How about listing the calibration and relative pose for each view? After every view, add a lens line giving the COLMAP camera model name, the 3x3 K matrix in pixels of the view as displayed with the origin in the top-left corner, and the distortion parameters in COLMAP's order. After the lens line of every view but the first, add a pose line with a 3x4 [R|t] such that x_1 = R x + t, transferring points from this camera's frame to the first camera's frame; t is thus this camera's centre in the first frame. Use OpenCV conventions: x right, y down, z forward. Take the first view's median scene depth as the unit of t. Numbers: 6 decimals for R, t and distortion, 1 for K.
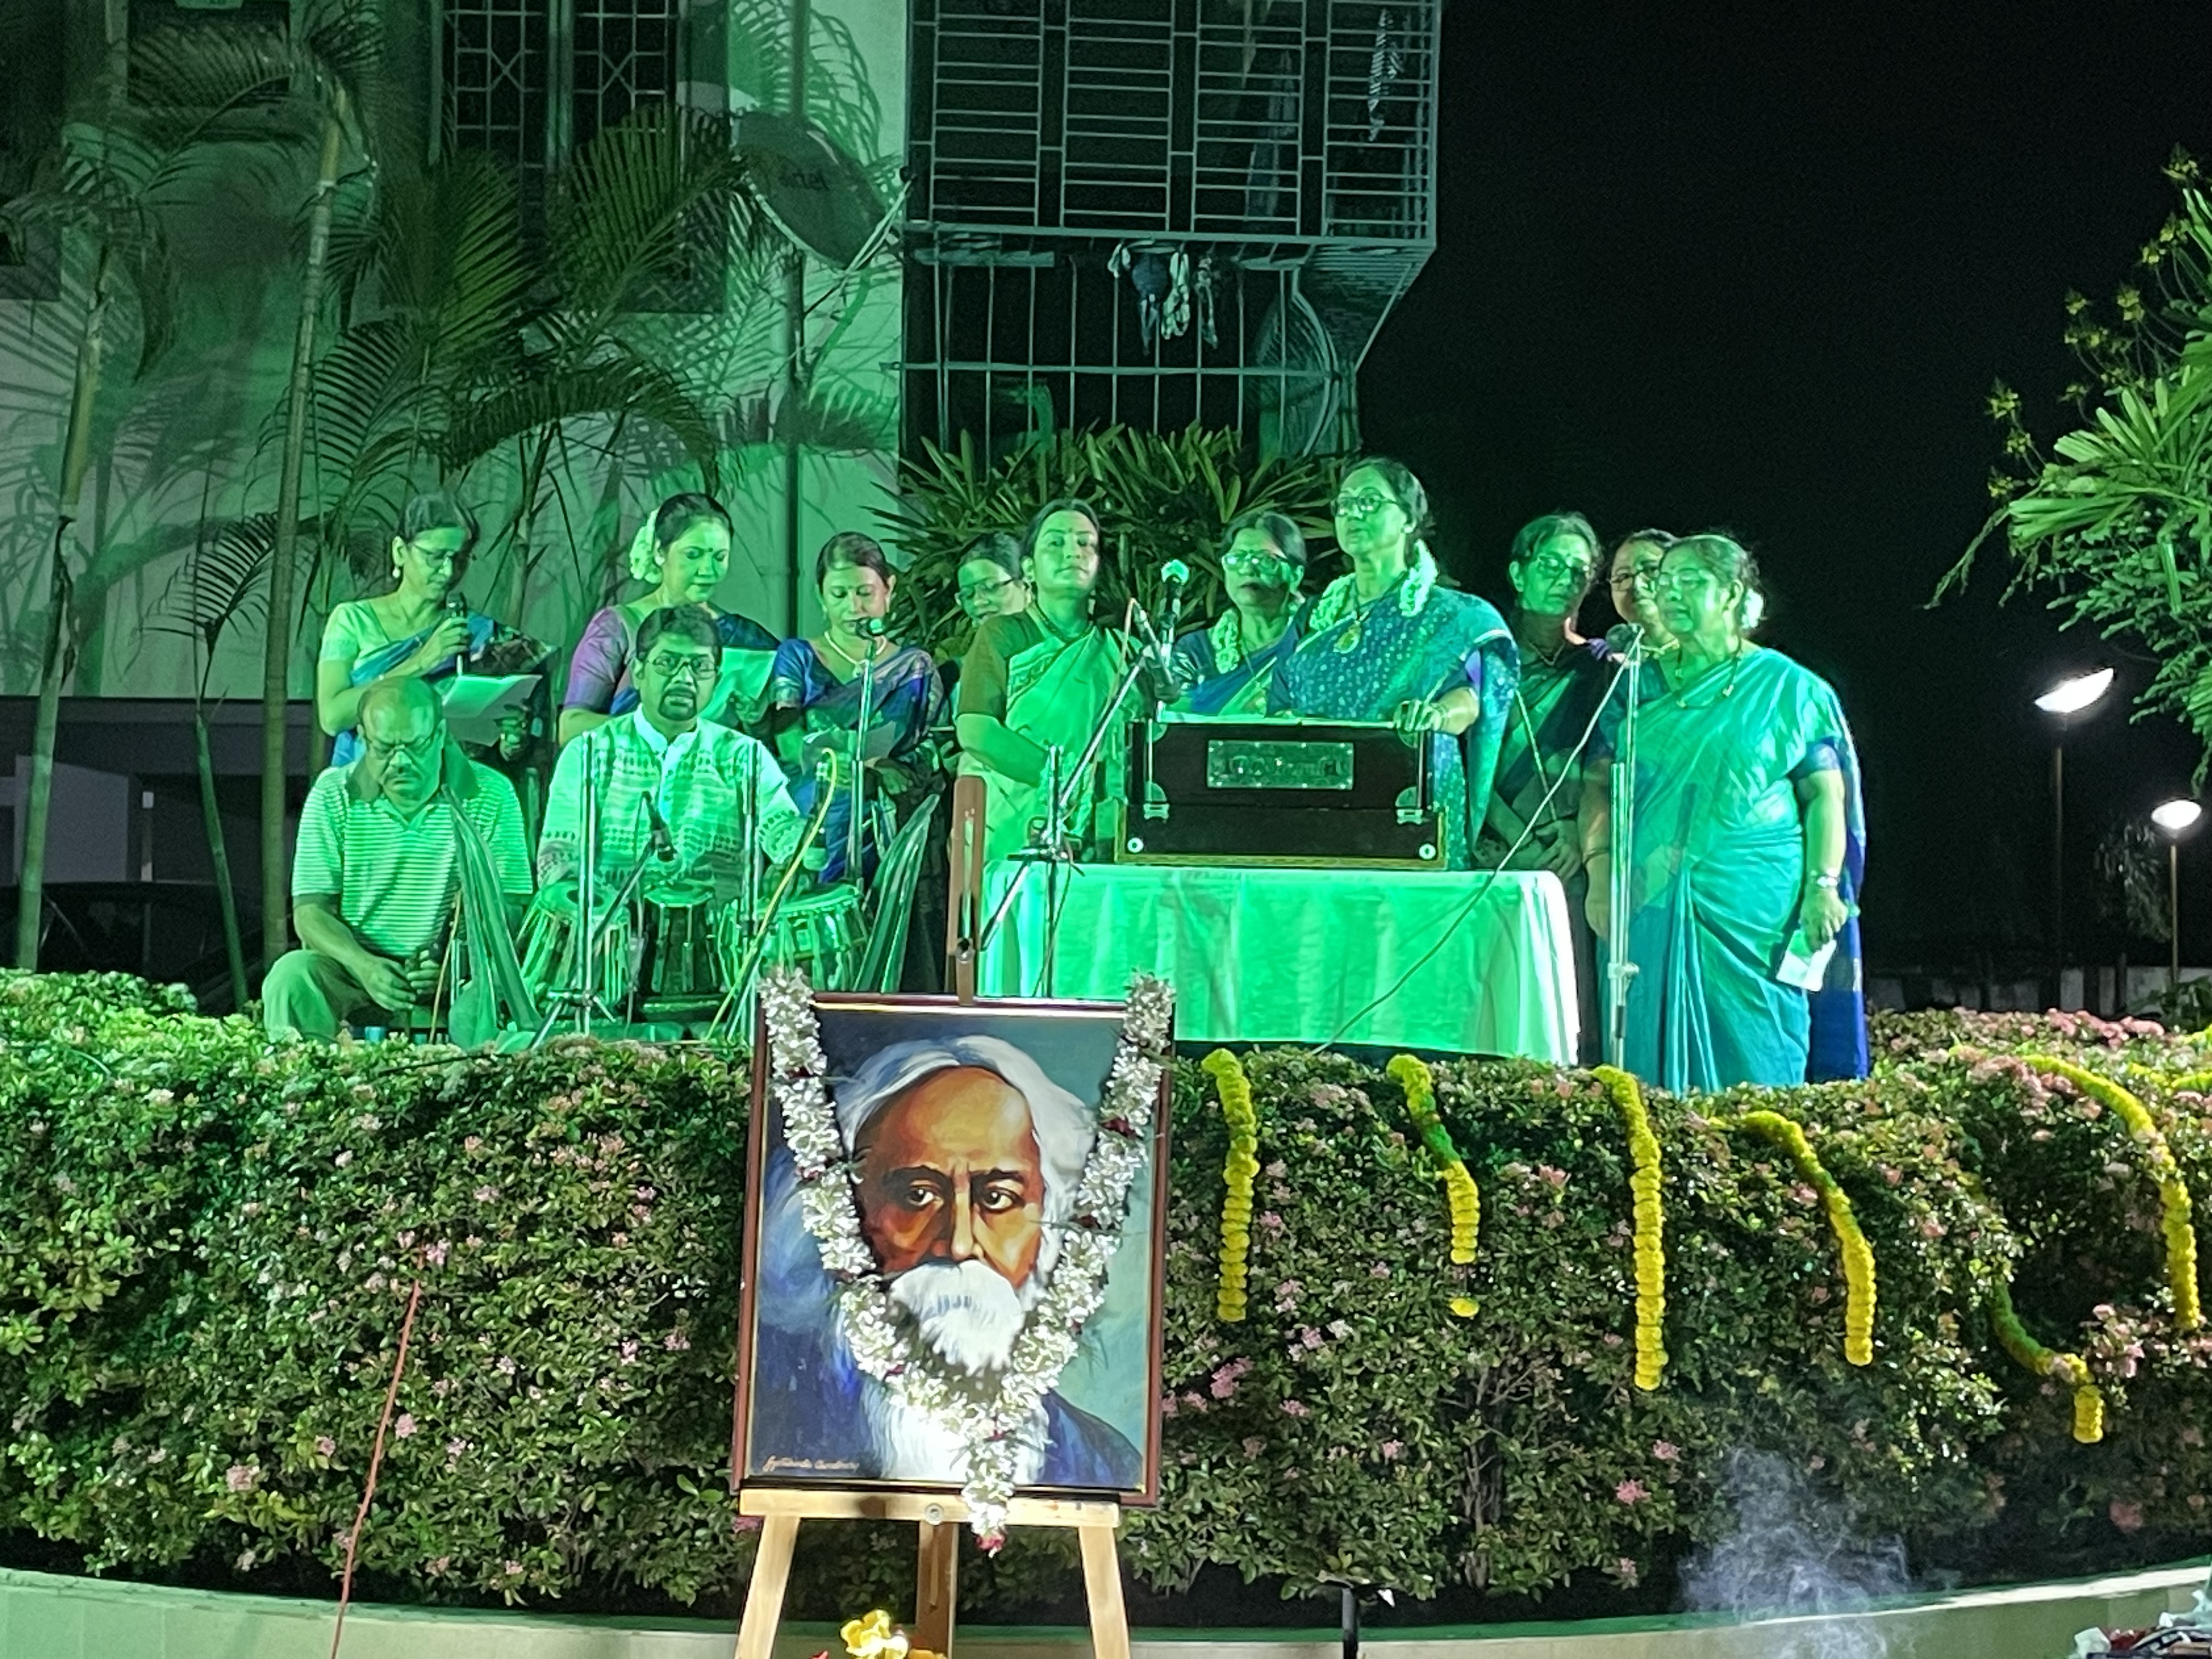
lens RADIAL K [[4007.3, 0, 1125.1], [0, 4007.3, 752.5], [0, 0, 1]] dist [0.107343, 0.000000]
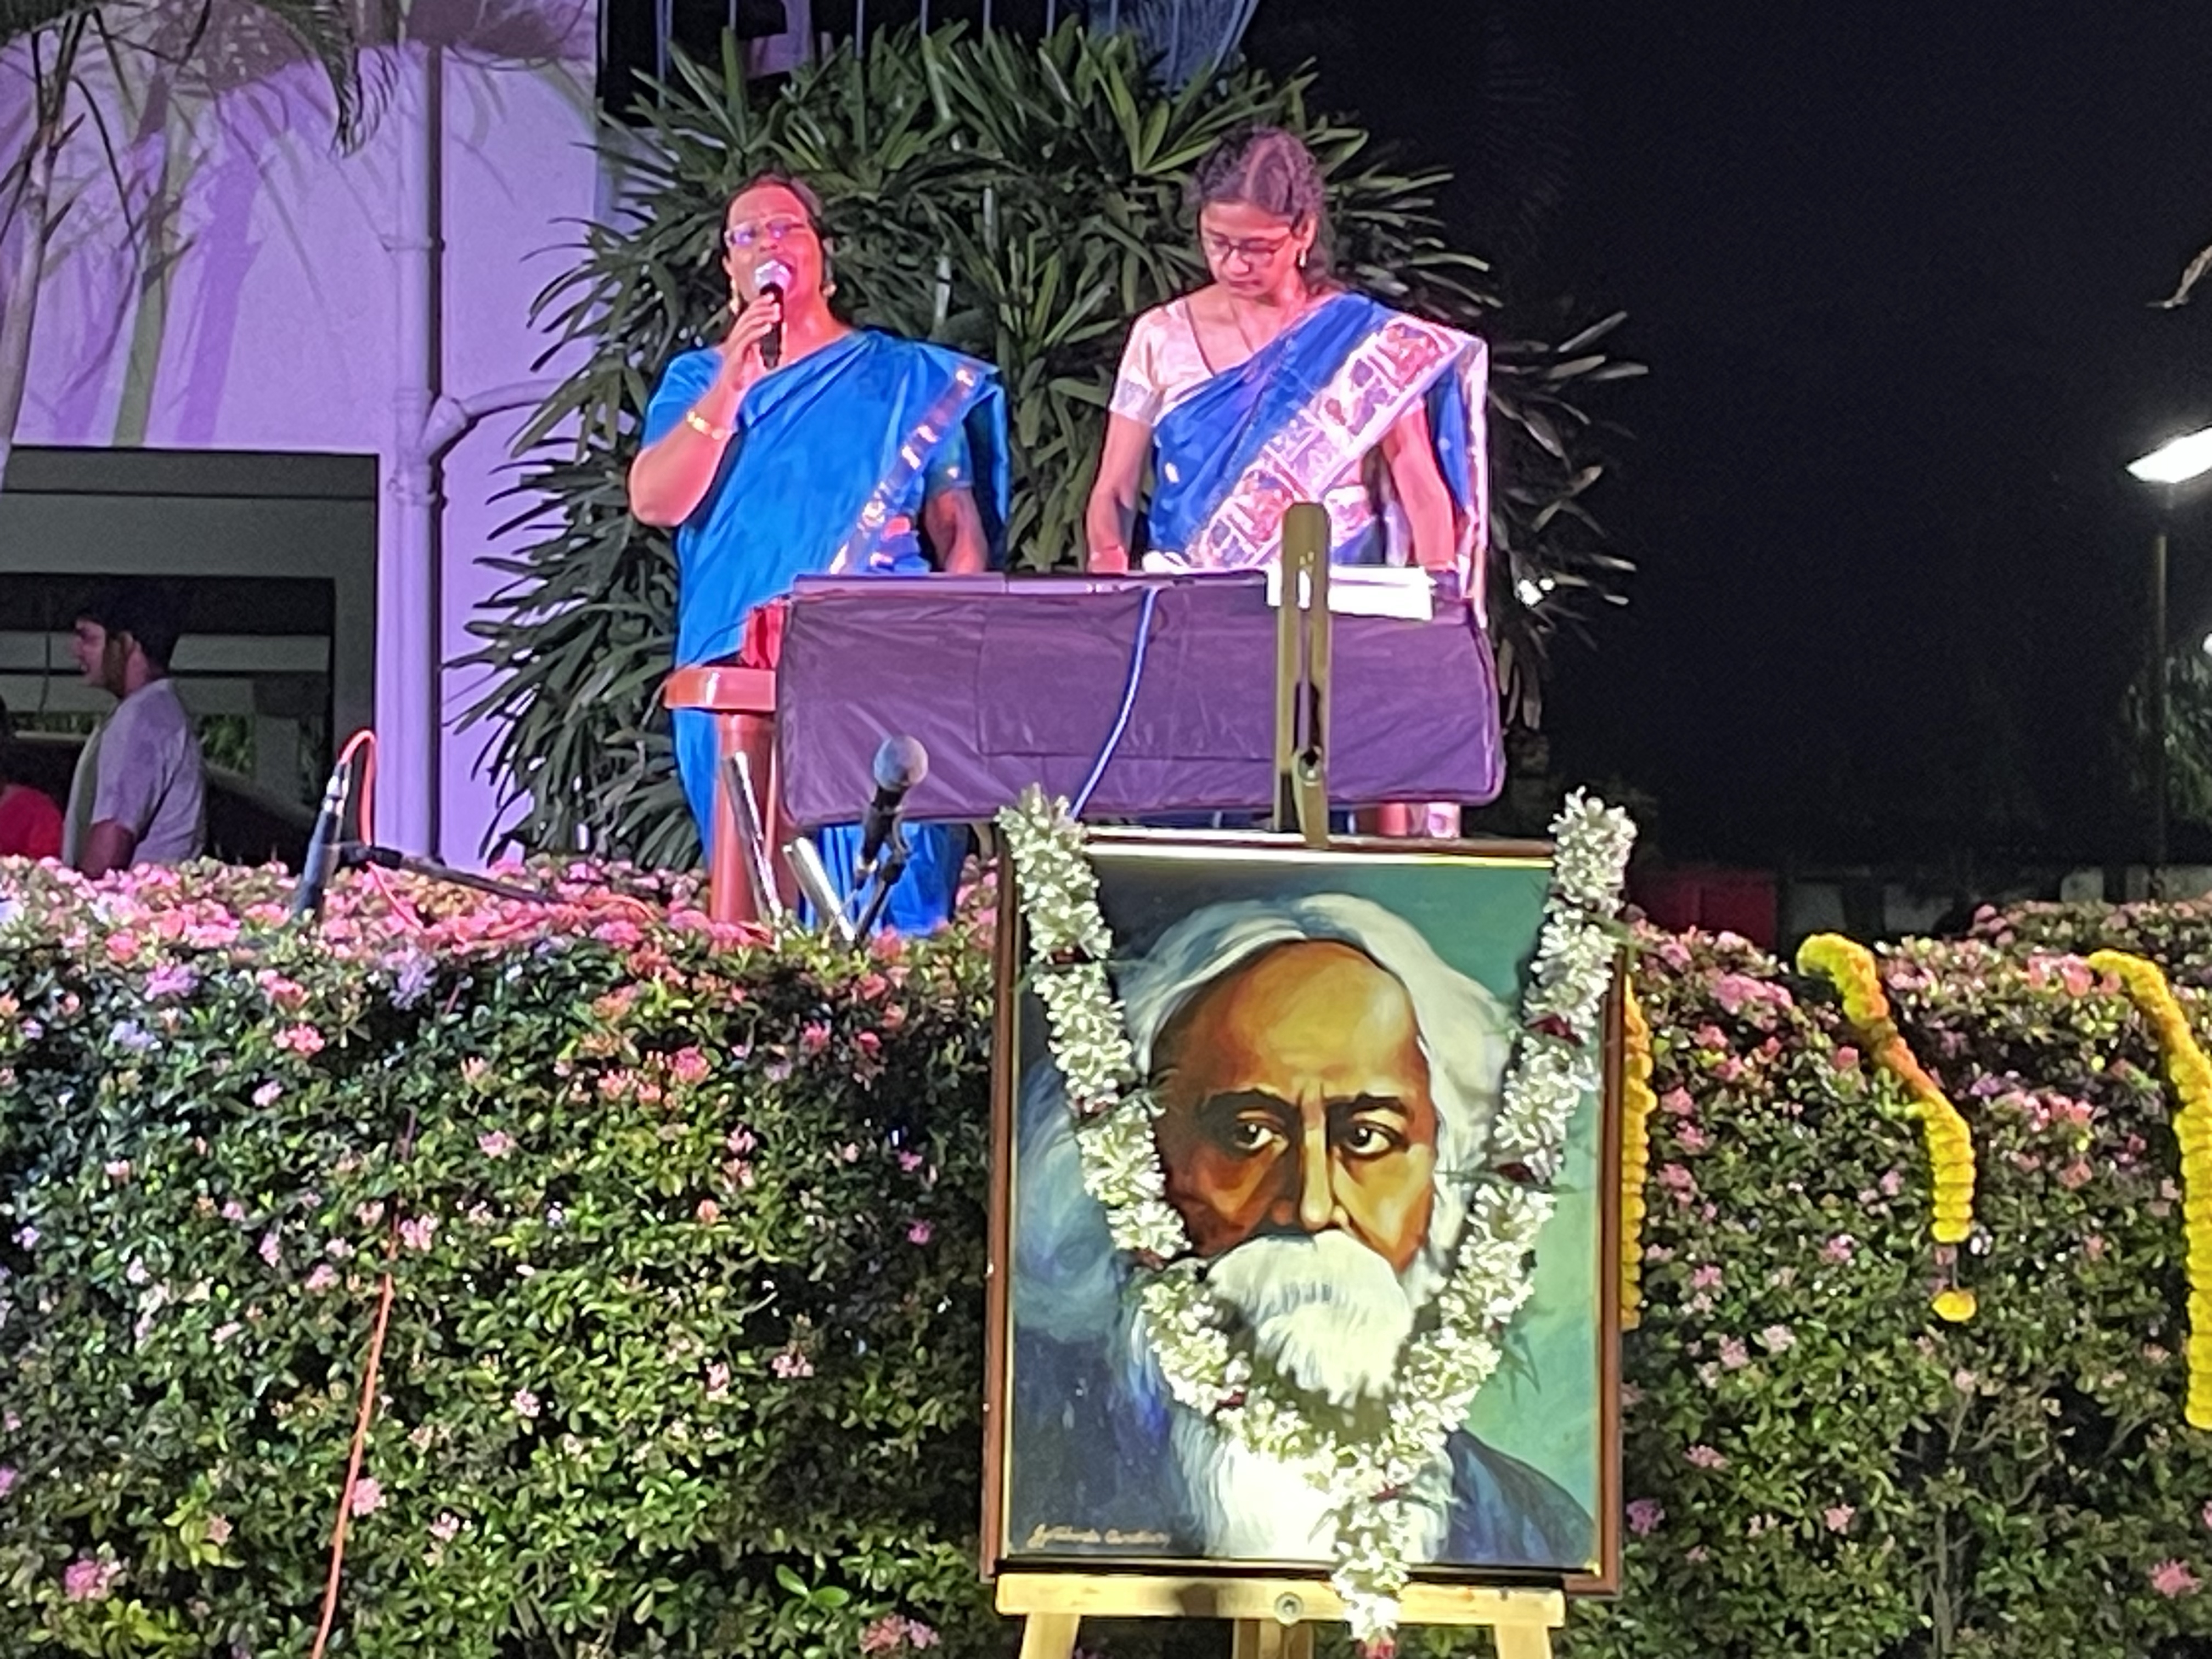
lens RADIAL K [[6048.5, 0, 1121.4], [0, 6048.5, 696.7], [0, 0, 1]] dist [0.108488, 0.000000]
pose [[0.995857, 0.001030, 0.090923, -0.145847], [-0.003156, 0.999725, 0.023244, 0.013054], [-0.090874, -0.023434, 0.995587, 0.005298]]
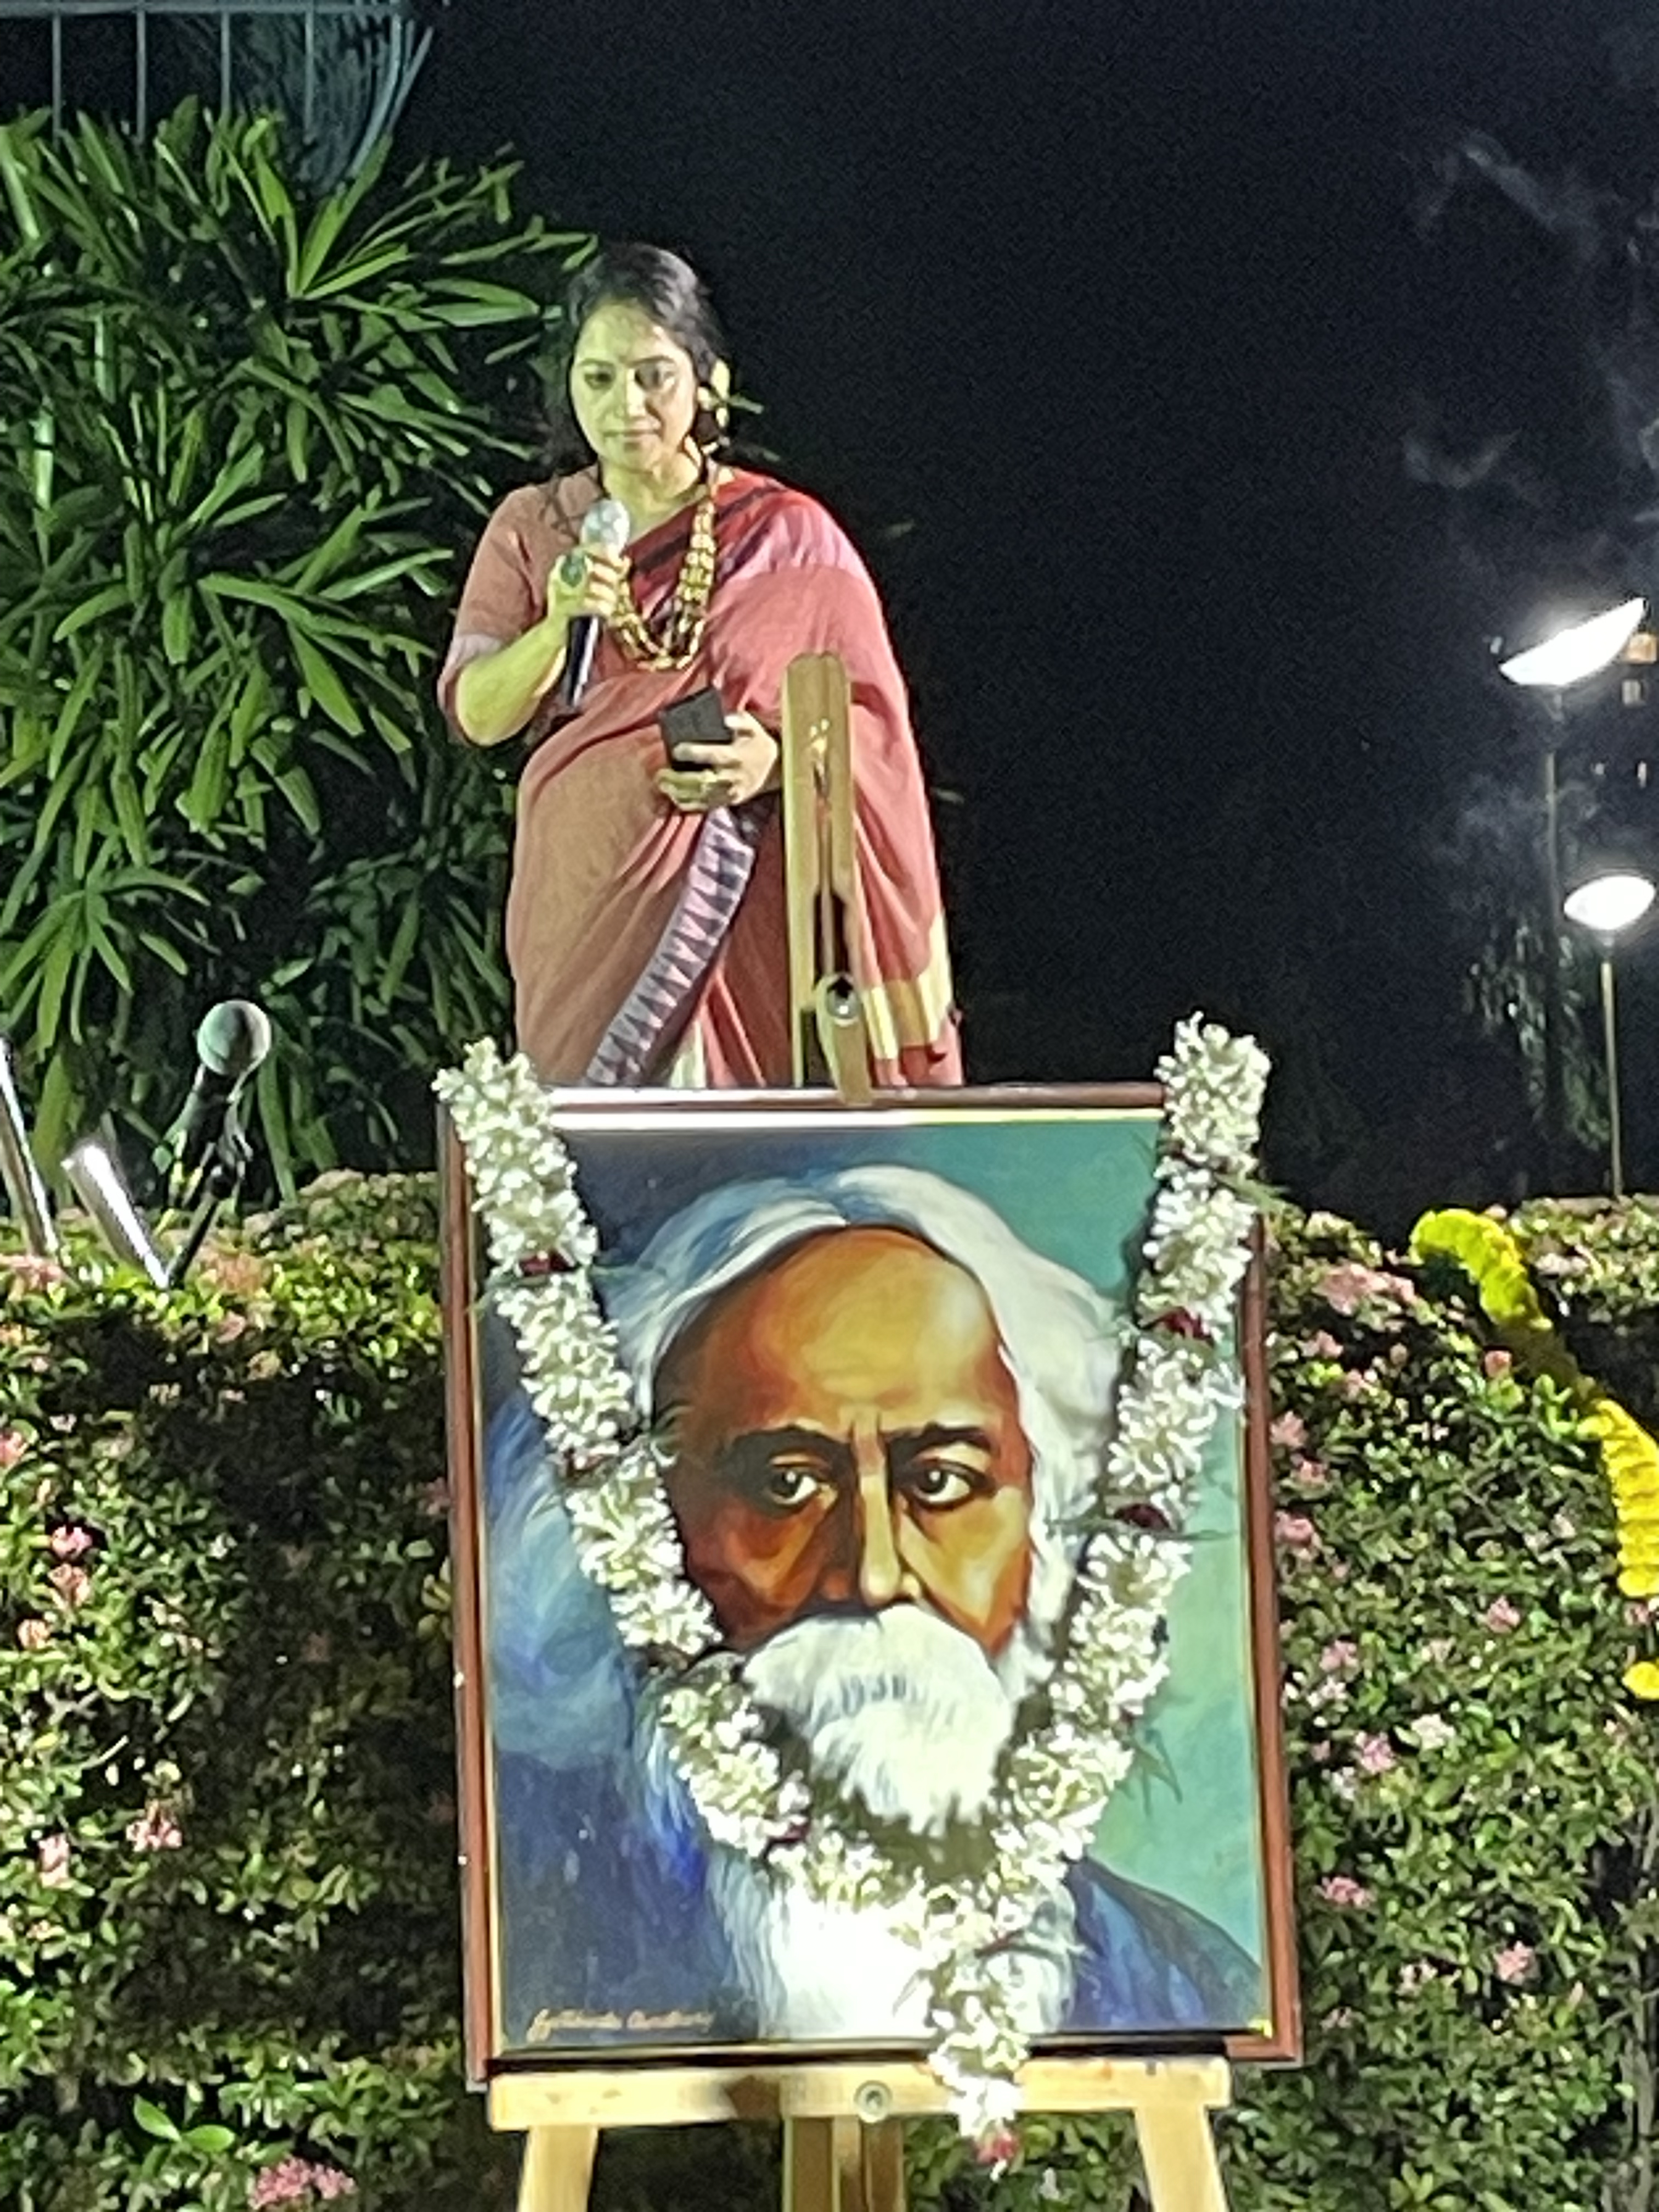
lens RADIAL K [[8029.7, 0, 848.6], [0, 8029.7, 1061.4], [0, 0, 1]] dist [0.129876, 0.000000]
pose [[0.981950, -0.042616, 0.184278, -0.203226], [0.038108, 0.998883, 0.027937, 0.025828], [-0.185263, -0.020410, 0.982477, 0.004513]]
